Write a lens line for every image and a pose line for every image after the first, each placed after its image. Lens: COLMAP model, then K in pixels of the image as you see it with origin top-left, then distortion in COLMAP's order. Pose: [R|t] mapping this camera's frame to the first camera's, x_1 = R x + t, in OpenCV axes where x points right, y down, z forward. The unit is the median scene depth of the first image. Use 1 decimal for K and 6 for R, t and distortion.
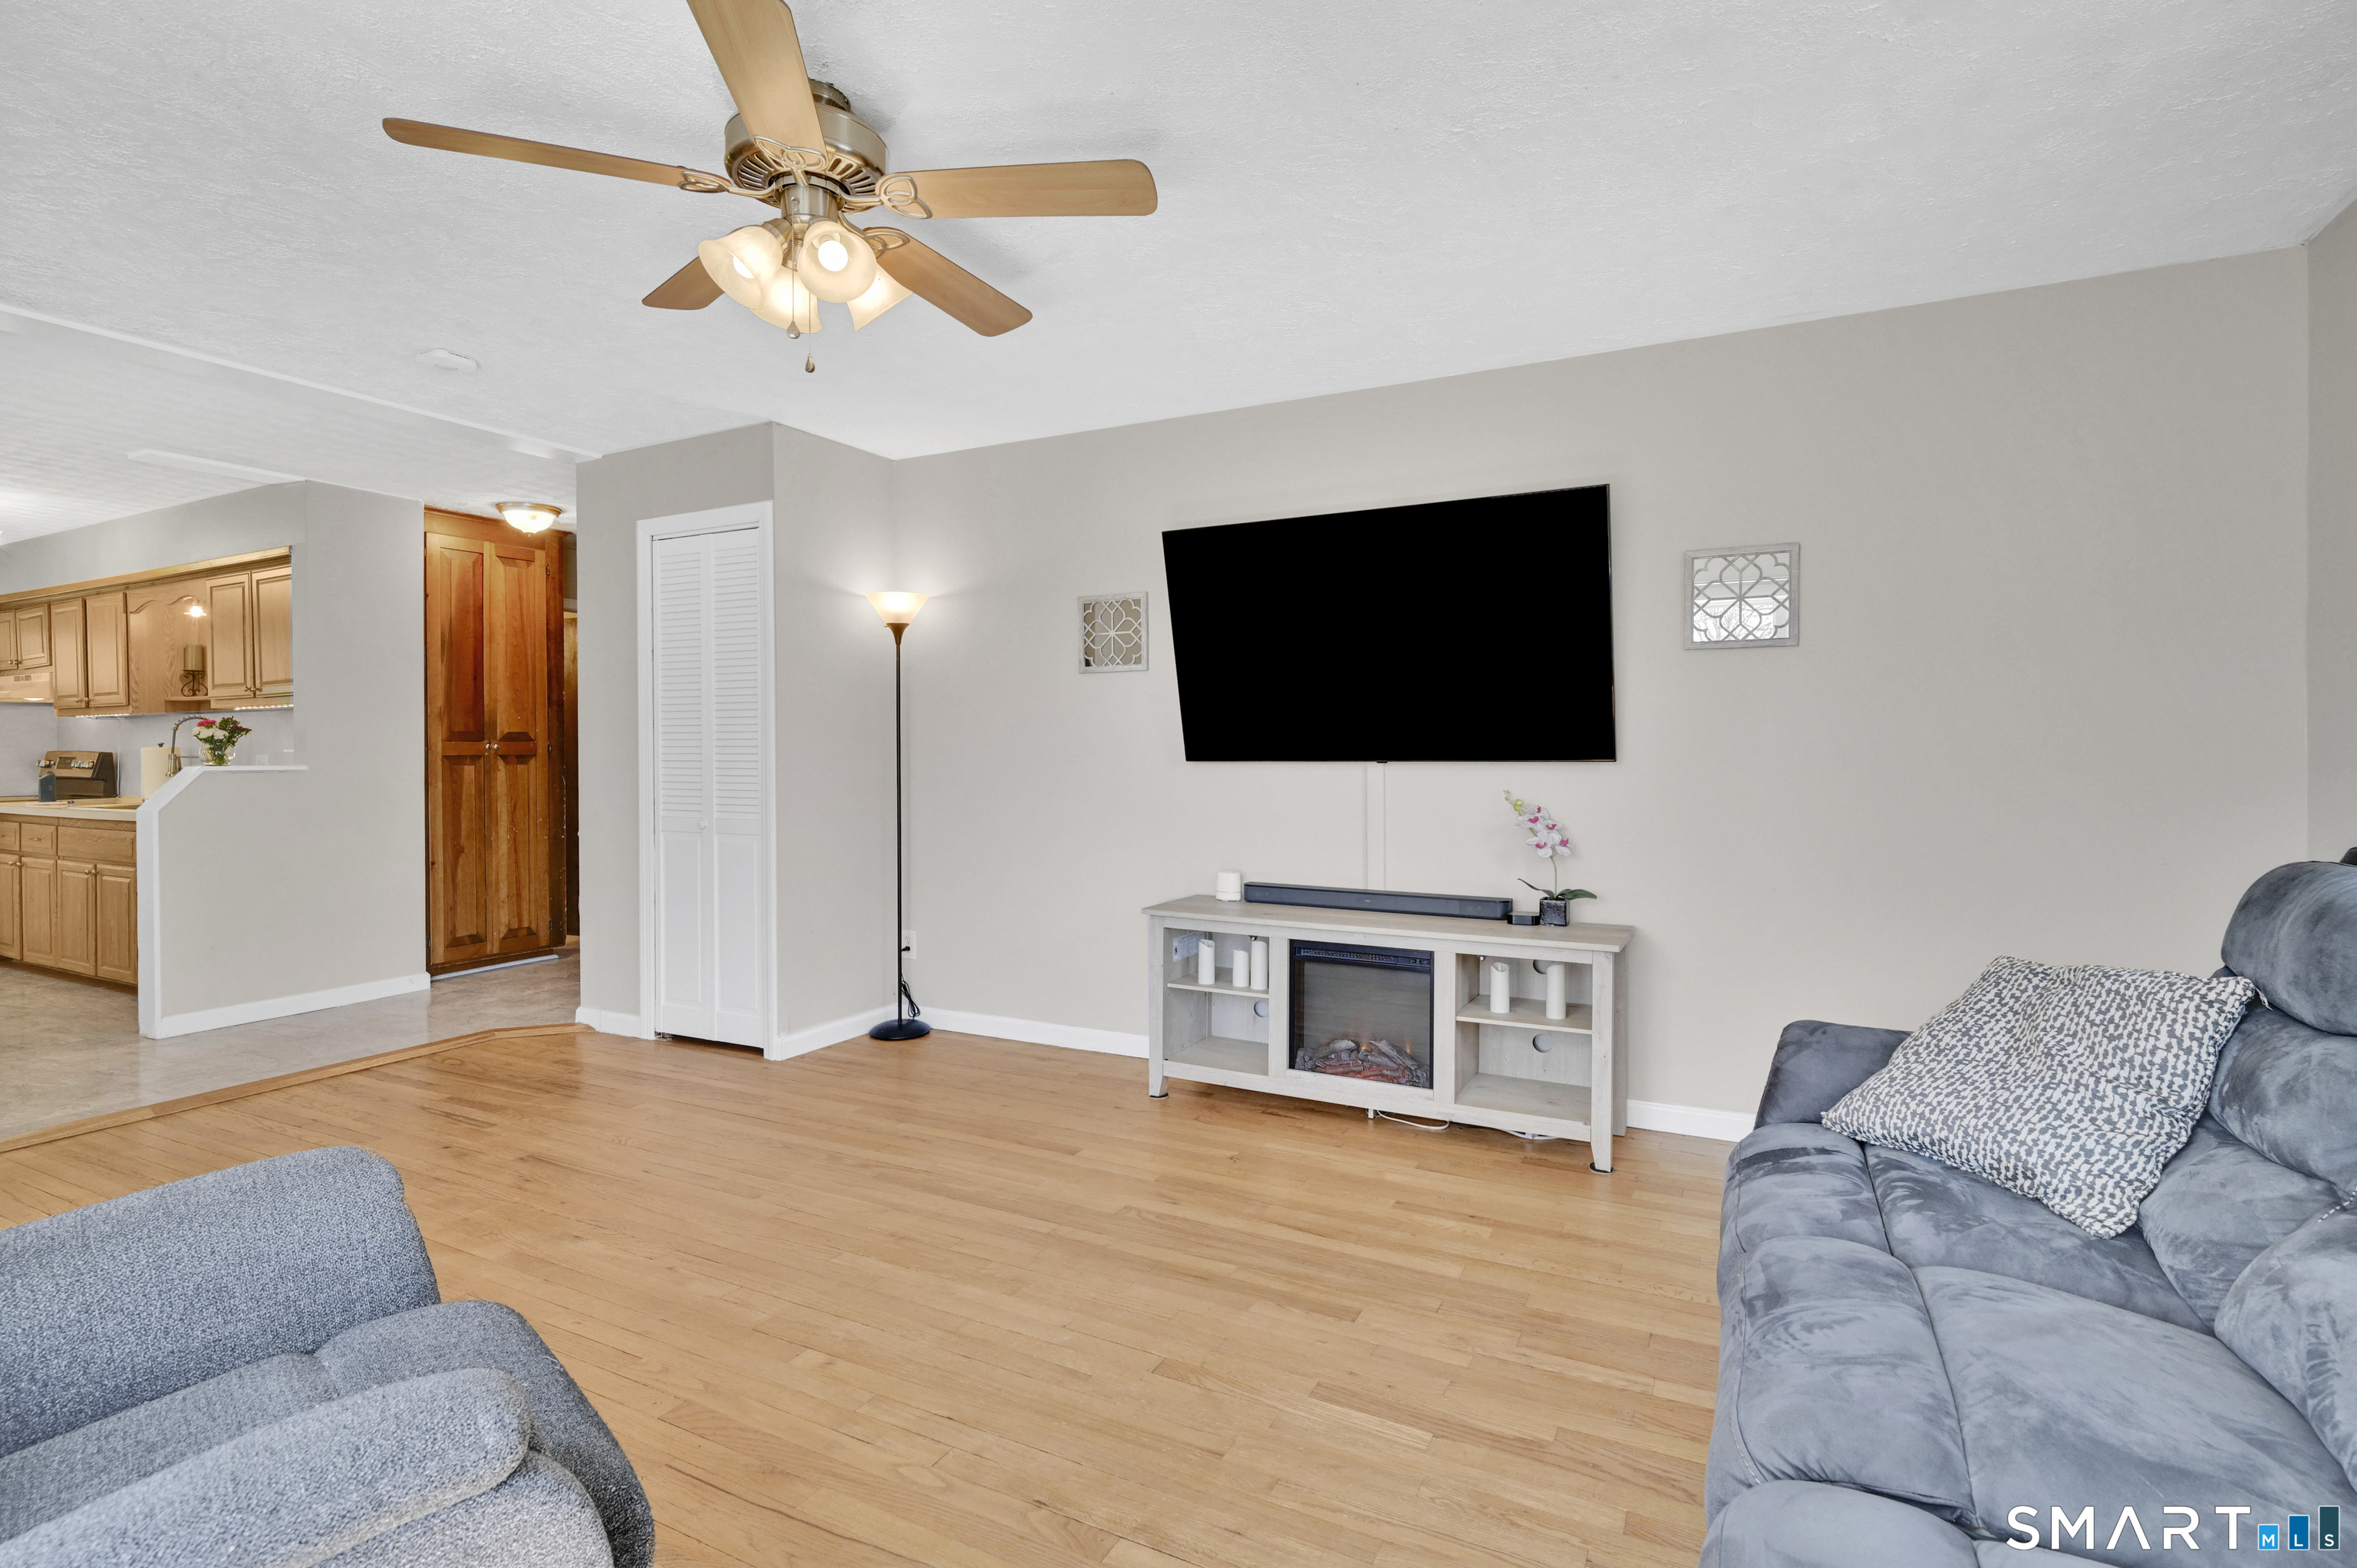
lens RADIAL K [[1089.1, 0, 1248.3], [0, 1089.1, 761.2], [0, 0, 1]] dist [-0.000559, -0.000030]
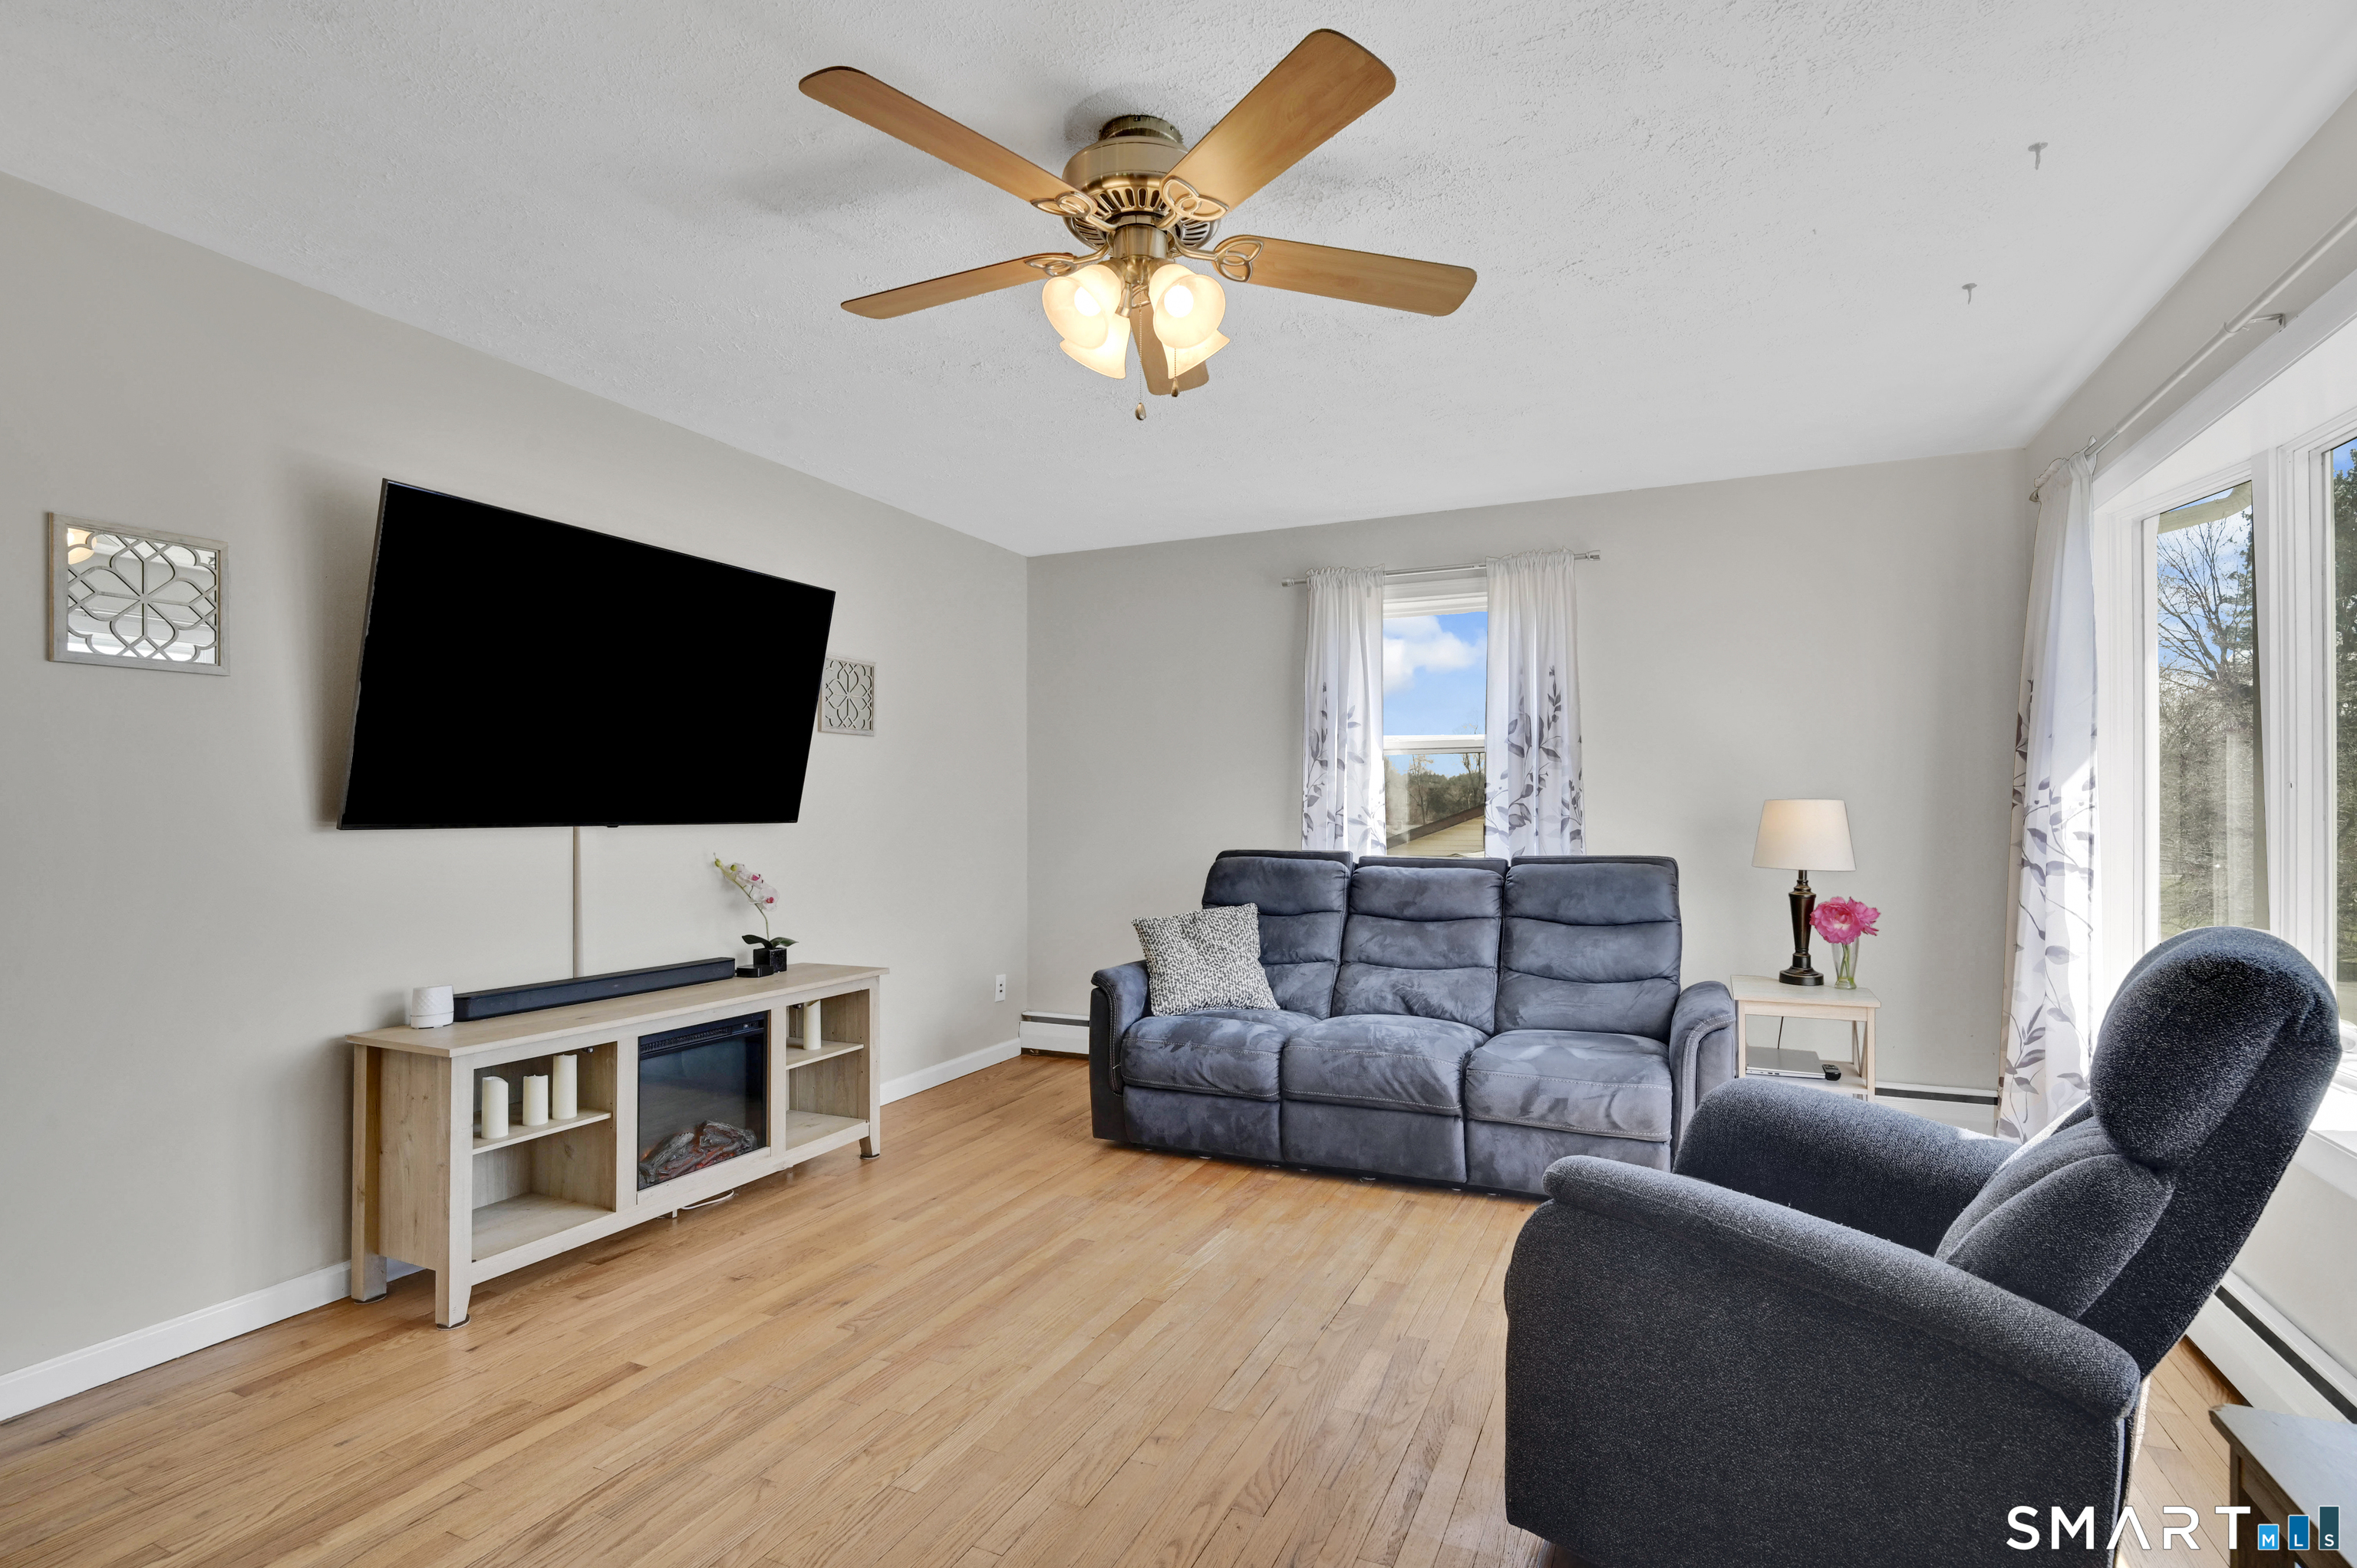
lens RADIAL K [[1162.1, 0, 1178.5], [0, 1162.1, 784.0], [0, 0, 1]] dist [-0.001331, -0.000196]
pose [[-0.028628, 0.018321, 0.999422, -0.913747], [-0.004003, 0.999822, -0.018443, -0.019629], [-0.999582, -0.004528, -0.028549, 0.628837]]
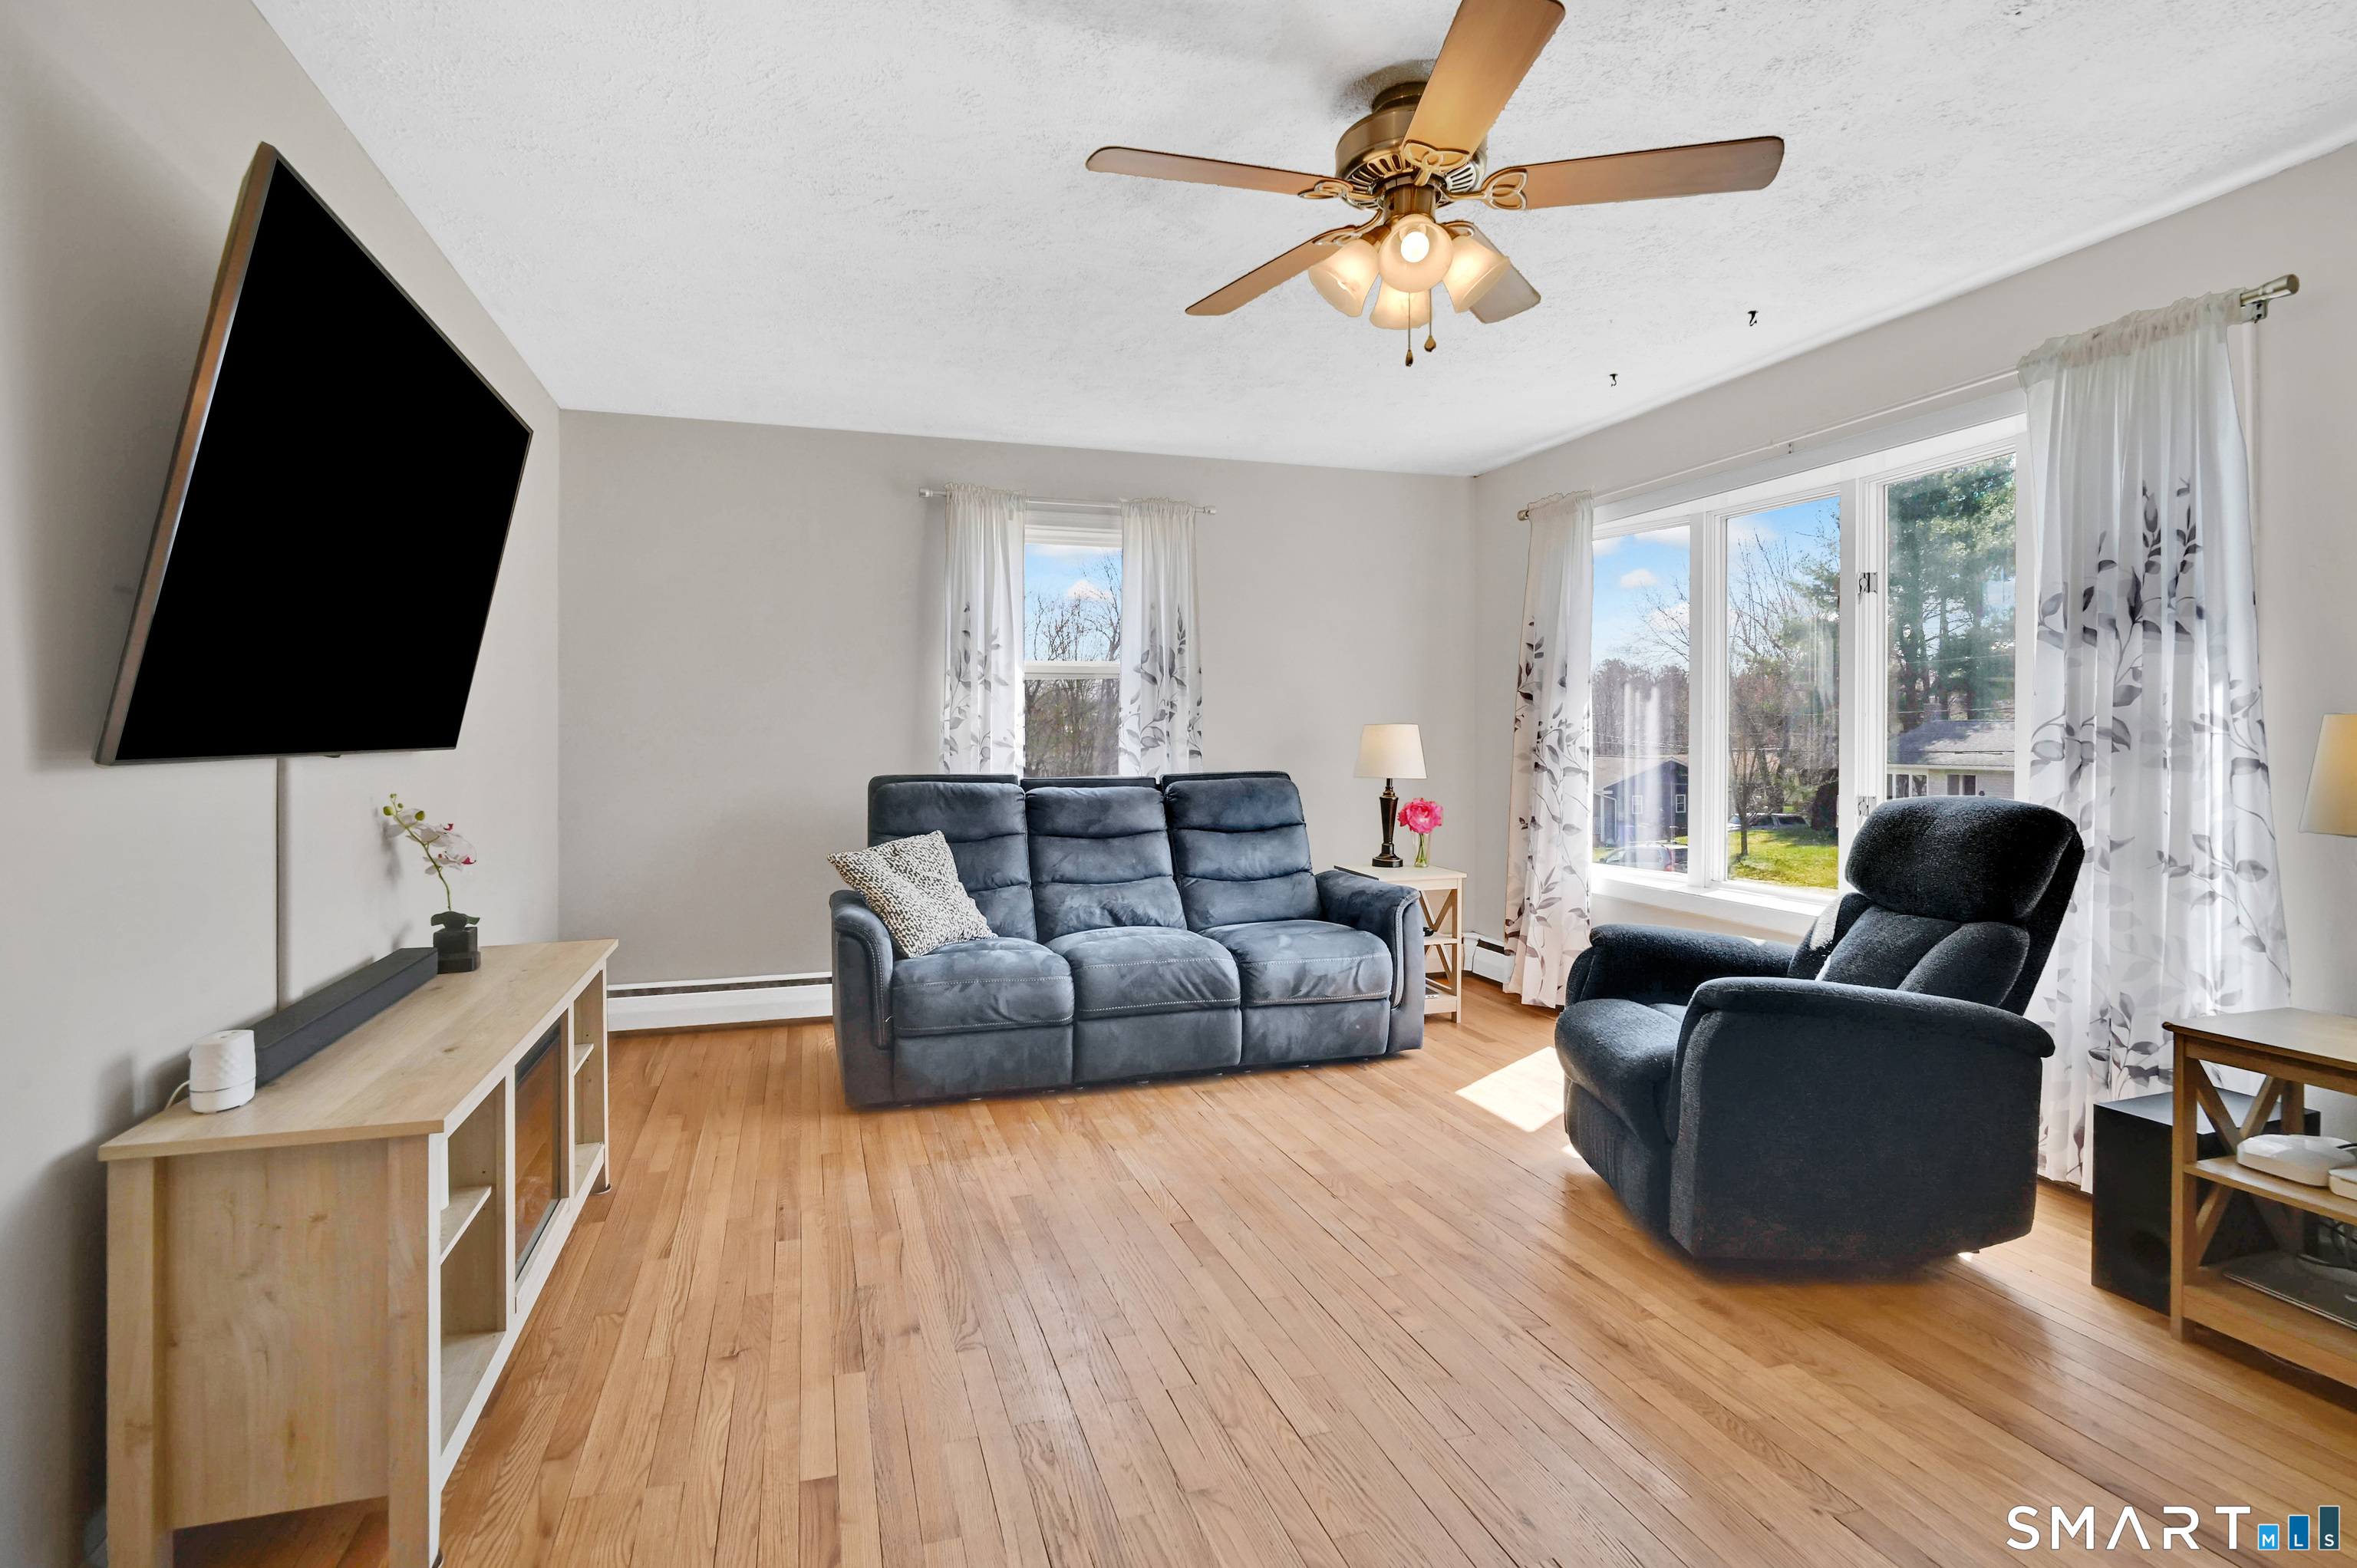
lens RADIAL K [[1170.1, 0, 1183.8], [0, 1170.1, 717.2], [0, 0, 1]] dist [0.000604, -0.000249]
pose [[-0.695044, 0.007629, 0.718927, -0.674122], [-0.004371, 0.999880, -0.014835, -0.013440], [-0.718954, -0.013453, -0.694927, 1.221130]]
